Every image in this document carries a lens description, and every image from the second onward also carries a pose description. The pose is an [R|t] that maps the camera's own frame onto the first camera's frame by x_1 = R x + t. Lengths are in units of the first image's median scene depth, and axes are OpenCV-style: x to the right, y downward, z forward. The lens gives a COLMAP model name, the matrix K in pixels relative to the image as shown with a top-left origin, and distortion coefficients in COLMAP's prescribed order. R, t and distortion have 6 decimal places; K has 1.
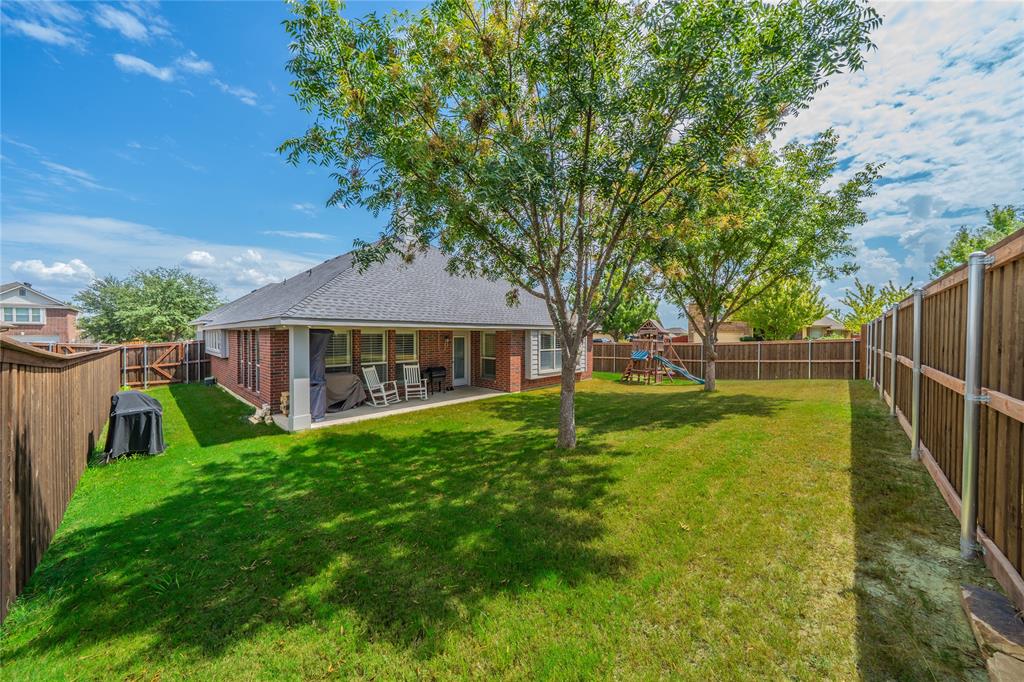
lens RADIAL K [[354.4, 0, 506.2], [0, 354.4, 338.5], [0, 0, 1]] dist [-0.002741, -0.000243]
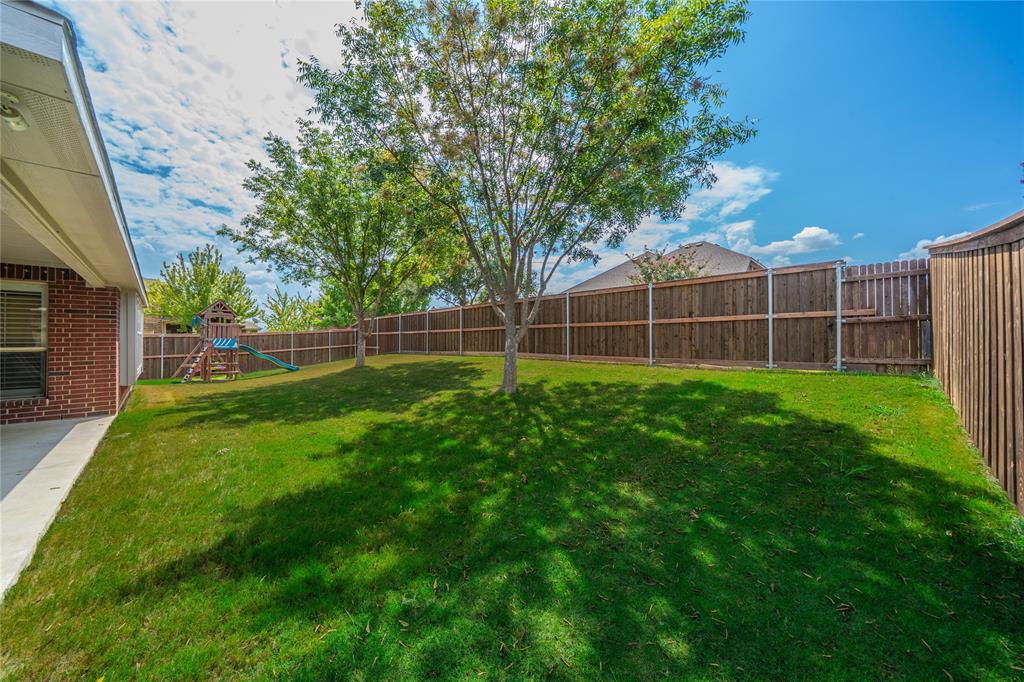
lens RADIAL K [[354.4, 0, 506.3], [0, 354.4, 339.7], [0, 0, 1]] dist [-0.002741, -0.000243]
pose [[0.025378, 0.001479, 0.999677, -0.925145], [0.014013, 0.999900, -0.001835, 0.121383], [-0.999580, 0.014055, 0.025355, 0.901174]]
